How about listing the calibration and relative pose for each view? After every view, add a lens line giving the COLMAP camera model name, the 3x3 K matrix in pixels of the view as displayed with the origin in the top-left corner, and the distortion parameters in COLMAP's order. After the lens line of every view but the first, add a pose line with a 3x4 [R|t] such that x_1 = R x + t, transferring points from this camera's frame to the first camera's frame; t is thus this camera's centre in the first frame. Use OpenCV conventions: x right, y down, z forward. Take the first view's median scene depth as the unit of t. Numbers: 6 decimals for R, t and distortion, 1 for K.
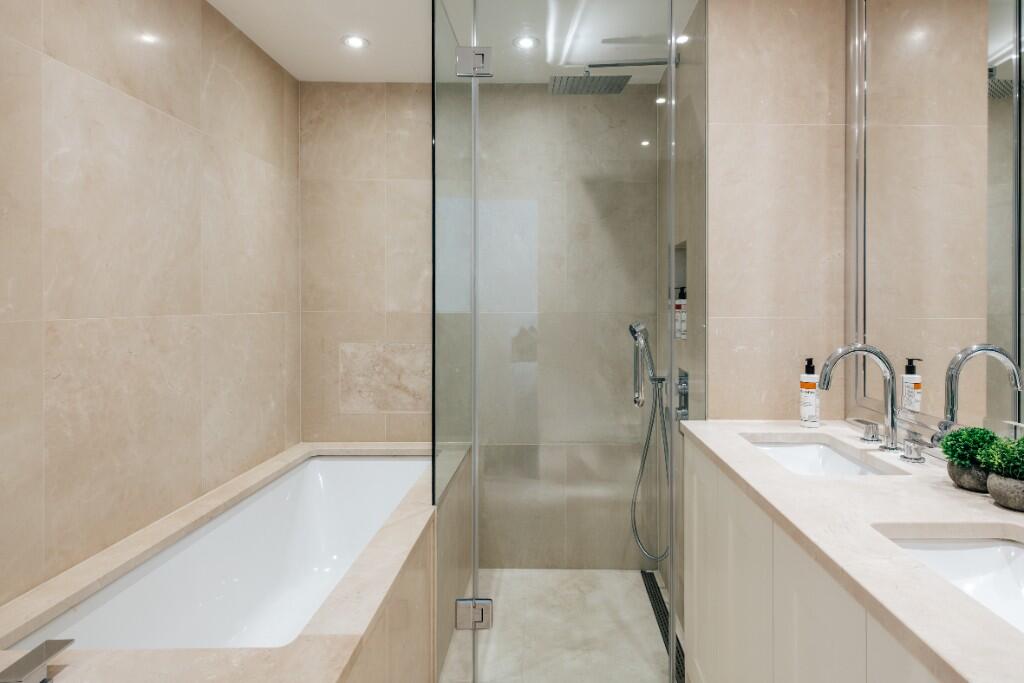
lens RADIAL K [[577.9, 0, 574.5], [0, 577.9, 304.6], [0, 0, 1]] dist [0.009860, -0.006761]
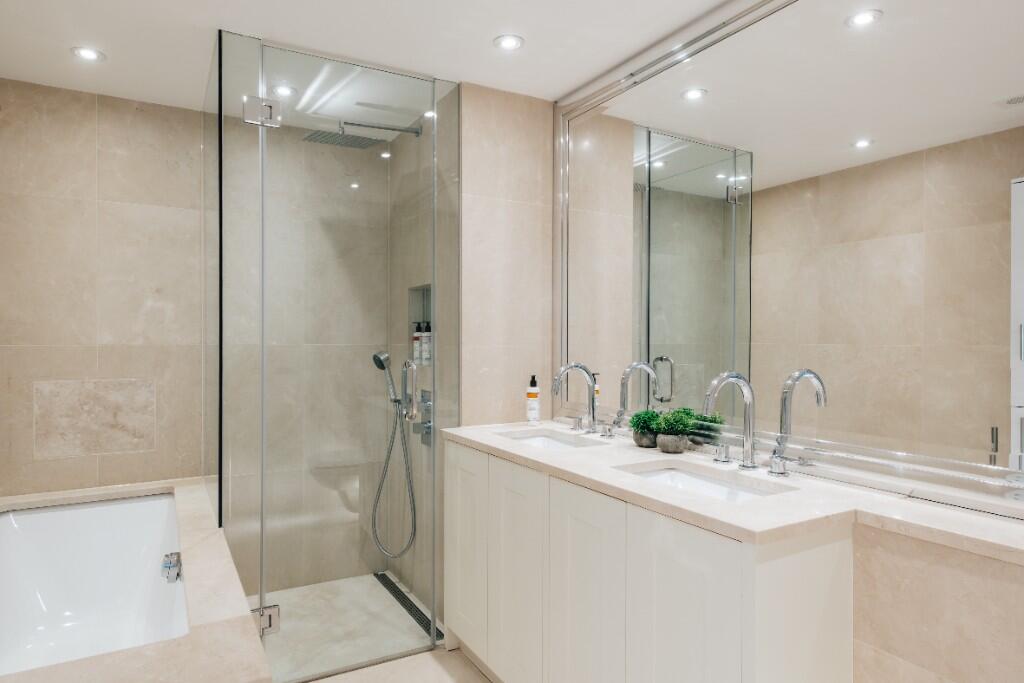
lens RADIAL K [[580.7, 0, 508.7], [0, 580.7, 340.6], [0, 0, 1]] dist [0.001136, -0.002404]
pose [[0.883574, -0.004361, 0.468271, -0.227151], [0.001775, 0.999981, 0.005964, 0.001732], [-0.468288, -0.004439, 0.883565, -0.146011]]
